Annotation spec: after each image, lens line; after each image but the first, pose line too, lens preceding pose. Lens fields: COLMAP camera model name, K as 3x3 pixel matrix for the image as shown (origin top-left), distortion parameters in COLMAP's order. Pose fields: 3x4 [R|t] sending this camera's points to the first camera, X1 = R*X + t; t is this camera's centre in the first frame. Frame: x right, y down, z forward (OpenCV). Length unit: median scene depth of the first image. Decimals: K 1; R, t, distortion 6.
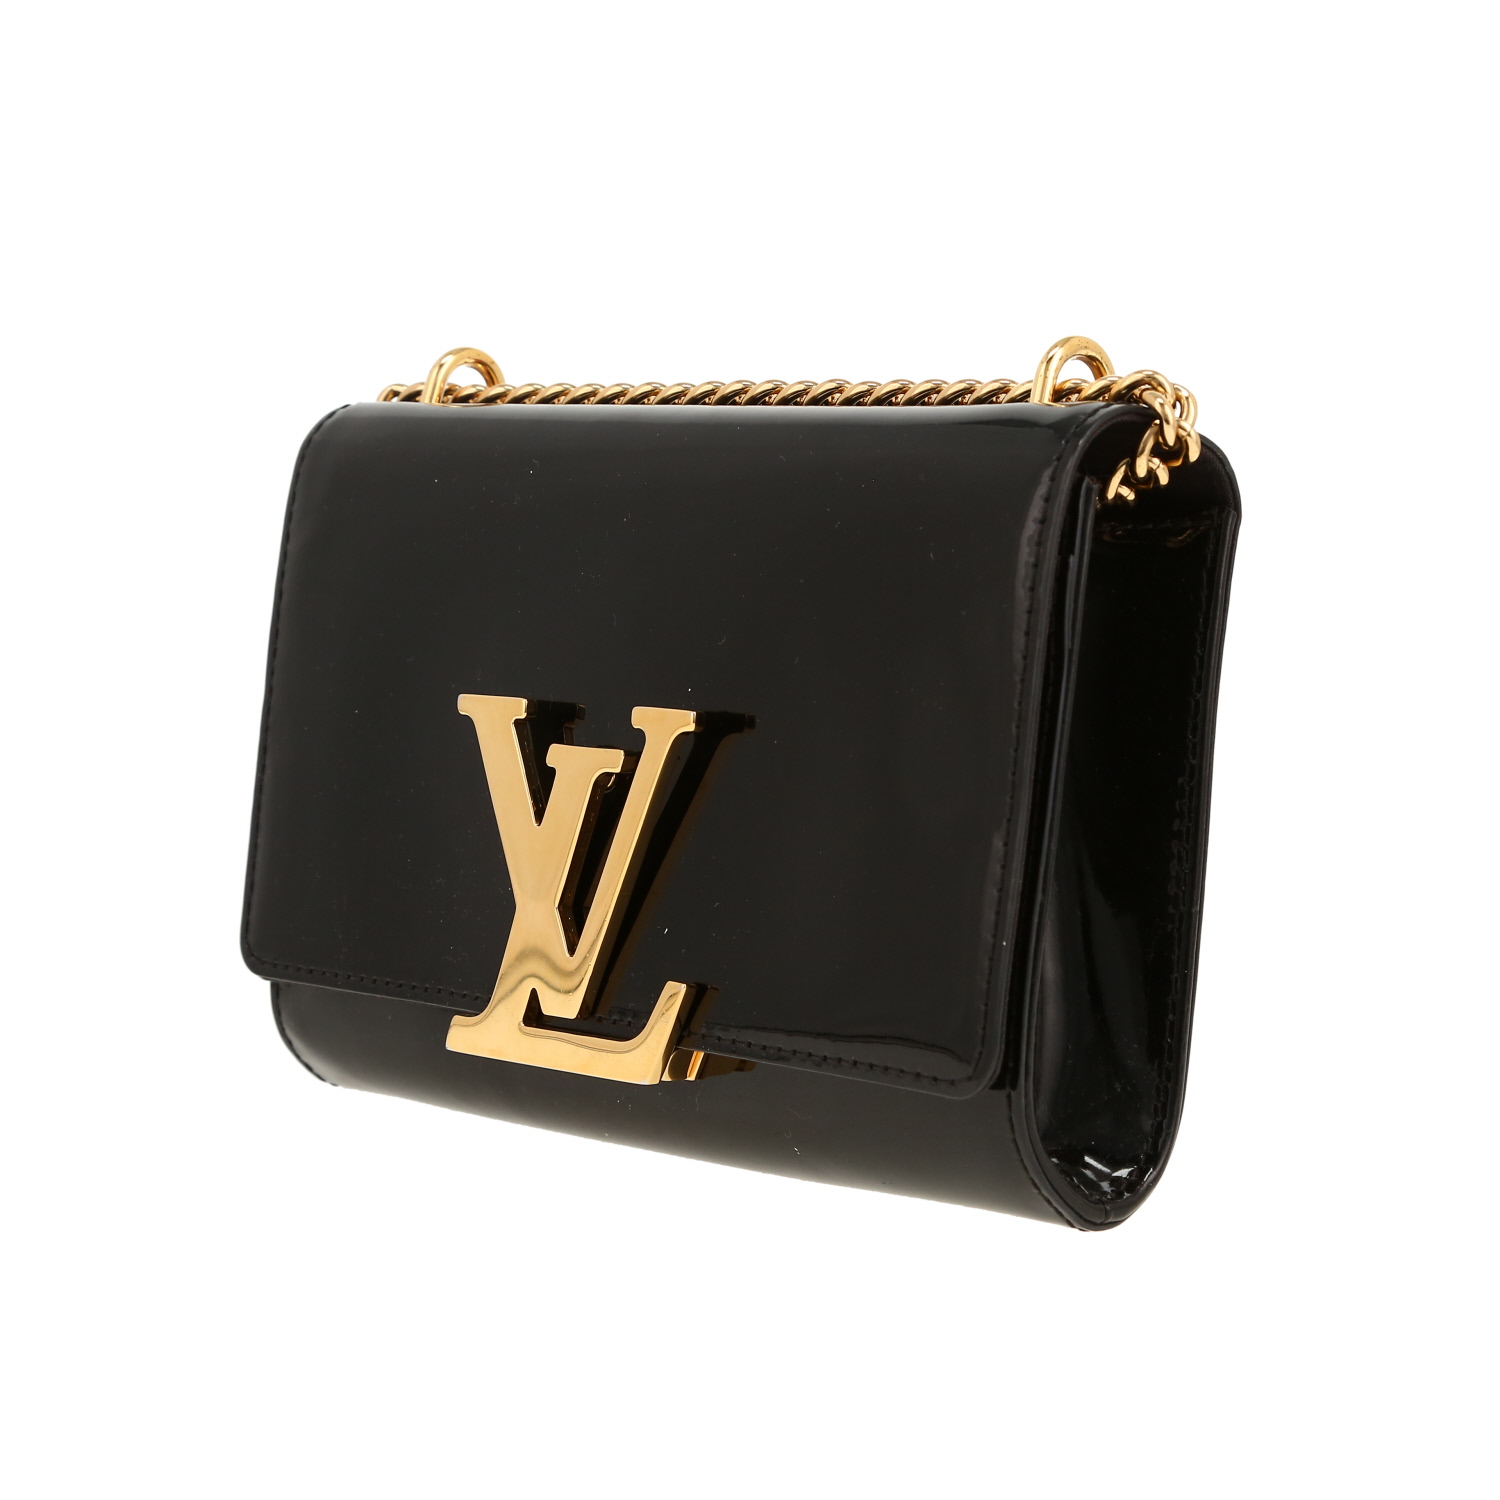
lens RADIAL K [[3884.9, 0, 750.0], [0, 3884.9, 750.0], [0, 0, 1]] dist [0.052937, -0.006090]
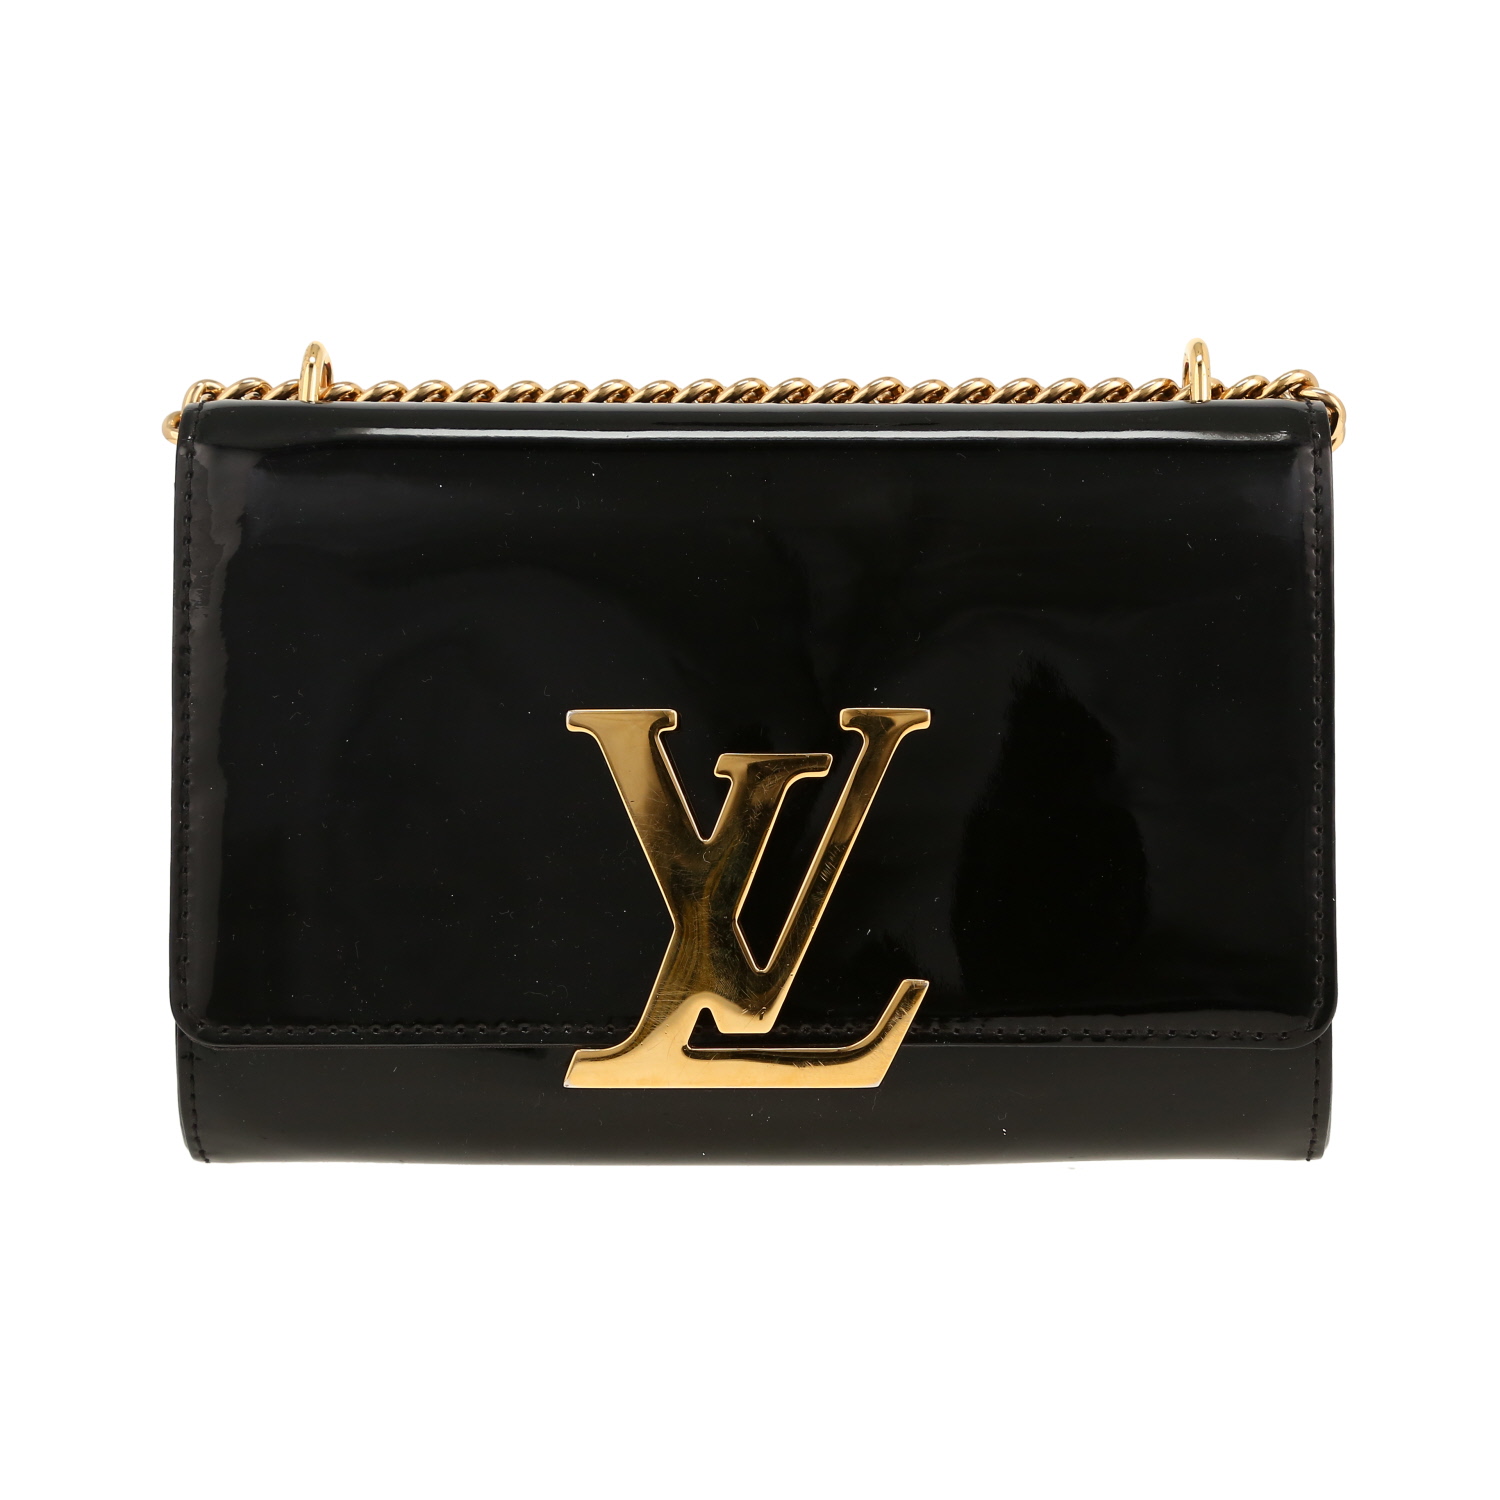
lens RADIAL K [[3884.9, 0, 750.0], [0, 3884.9, 750.0], [0, 0, 1]] dist [0.052937, -0.006090]
pose [[0.723007, -0.064550, 0.687819, -0.713095], [0.064175, 0.997596, 0.026164, -0.027492], [-0.687854, 0.025224, 0.725411, 0.292665]]
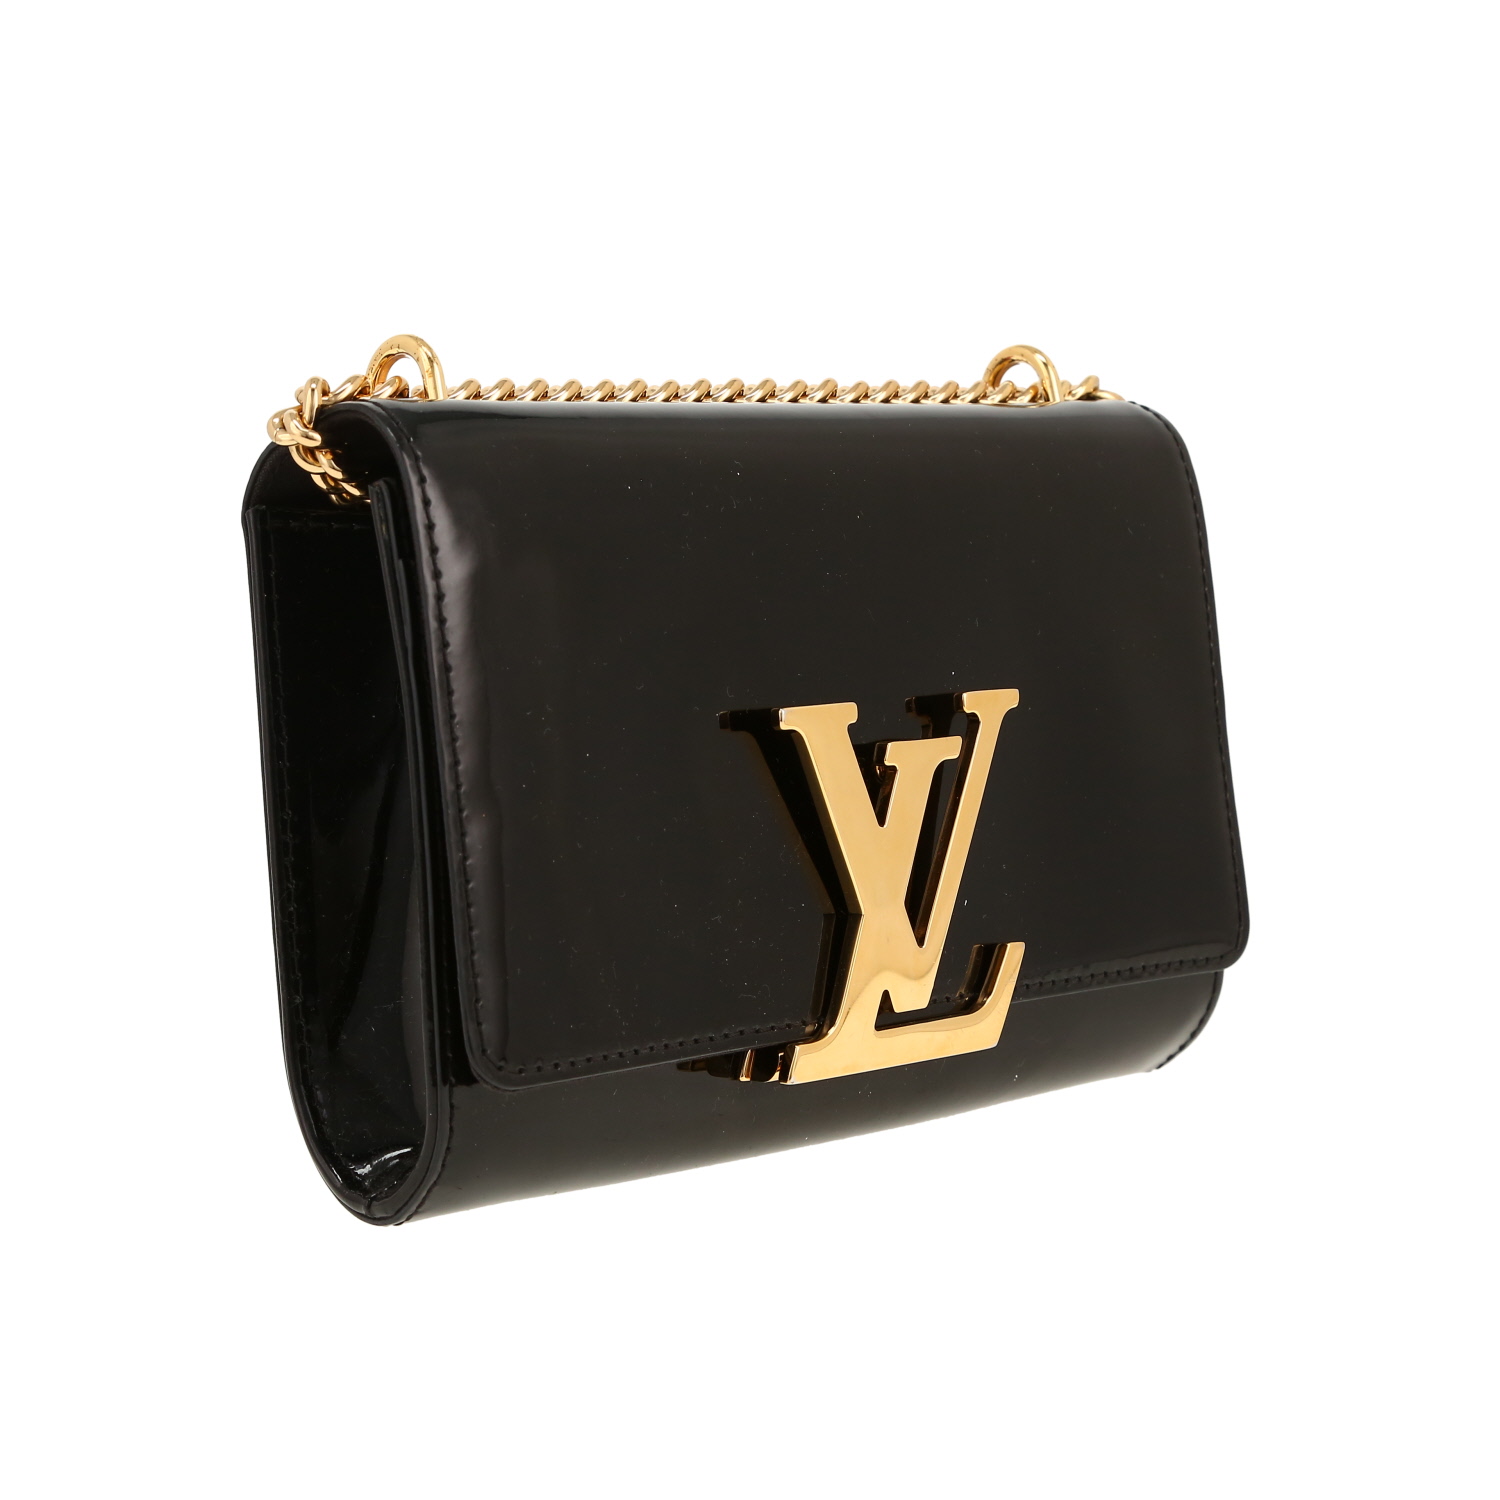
lens RADIAL K [[3884.9, 0, 750.0], [0, 3884.9, 750.0], [0, 0, 1]] dist [0.052937, -0.006090]
pose [[-0.016556, -0.096560, 0.995189, -1.047806], [0.083653, 0.991703, 0.097613, -0.100562], [-0.996357, 0.084866, -0.008341, 1.045729]]
